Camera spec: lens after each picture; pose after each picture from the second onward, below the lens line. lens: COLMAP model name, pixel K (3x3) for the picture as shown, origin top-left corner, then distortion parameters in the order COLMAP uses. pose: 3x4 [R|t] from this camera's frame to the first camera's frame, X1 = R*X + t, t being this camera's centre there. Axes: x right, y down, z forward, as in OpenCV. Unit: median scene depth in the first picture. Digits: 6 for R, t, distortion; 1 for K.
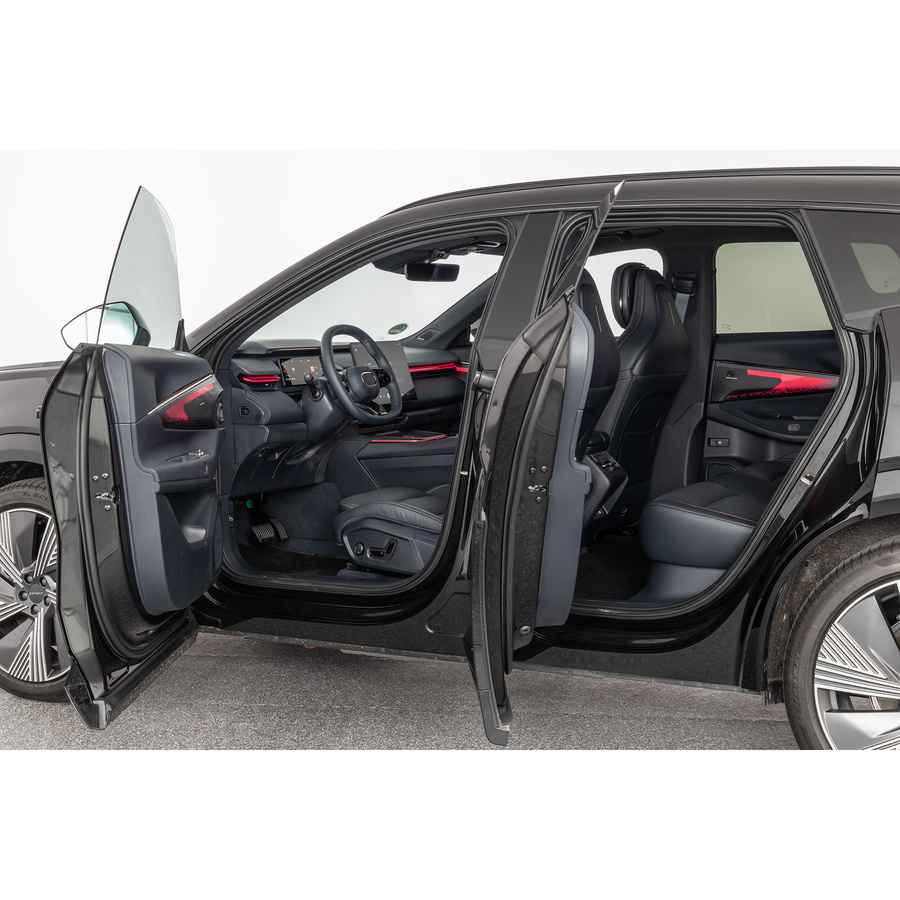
lens RADIAL K [[1721.2, 0, 447.5], [0, 1721.2, 448.1], [0, 0, 1]] dist [0.076507, 0.000000]
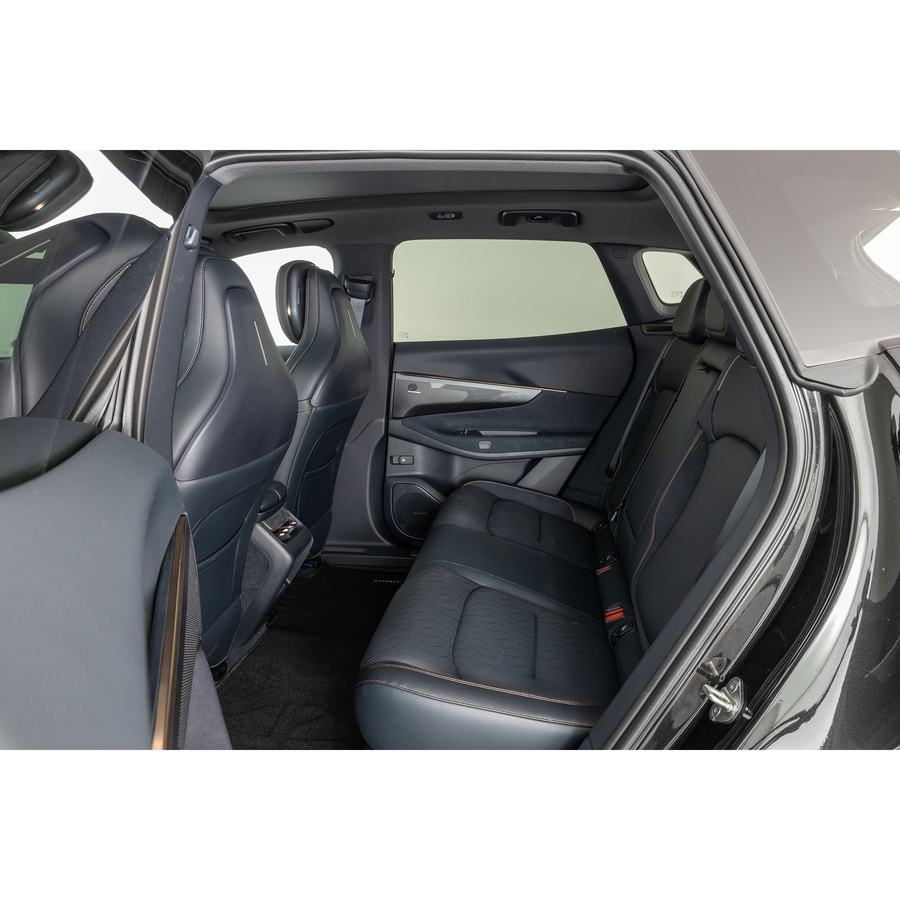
lens RADIAL K [[732.1, 0, 456.7], [0, 732.1, 454.2], [0, 0, 1]] dist [0.005520, 0.008348]
pose [[0.941882, -0.072573, 0.328010, 0.055432], [0.030568, 0.990851, 0.131453, -0.058614], [-0.334549, -0.113786, 0.935484, 0.624447]]
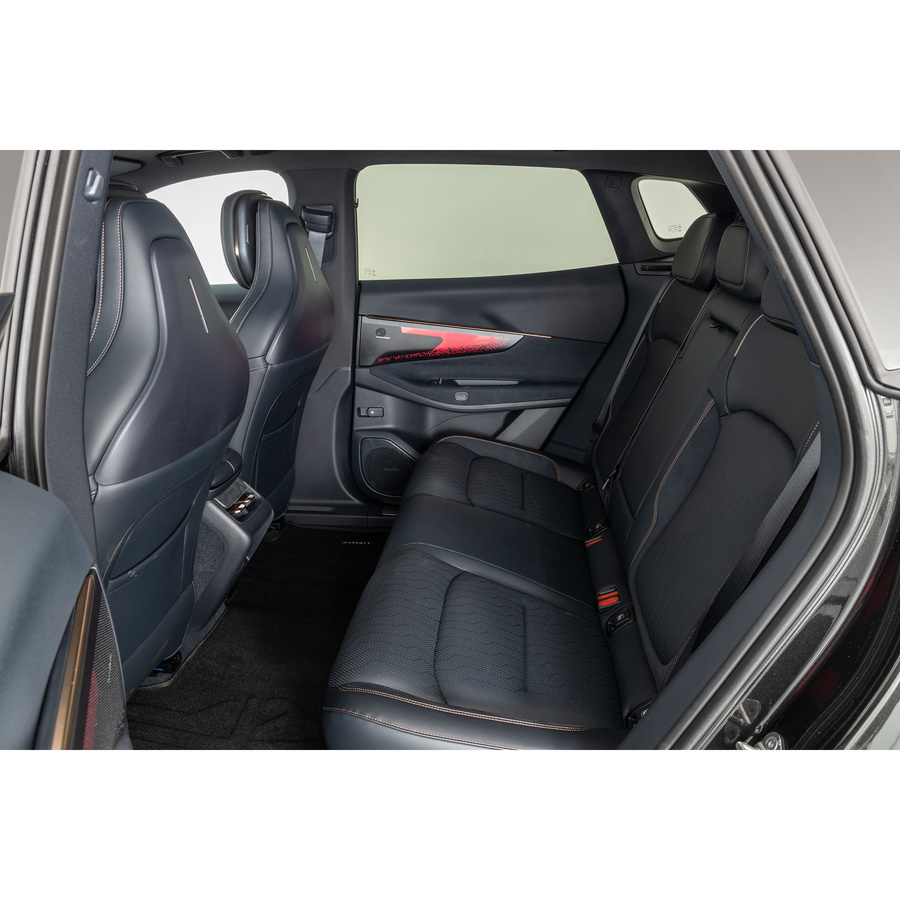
lens RADIAL K [[732.1, 0, 454.1], [0, 732.1, 451.3], [0, 0, 1]] dist [0.005520, 0.008348]
pose [[0.927320, -0.117933, 0.355203, 0.064755], [0.030358, 0.969632, 0.242678, -0.072281], [-0.373036, -0.214257, 0.902739, 0.658583]]
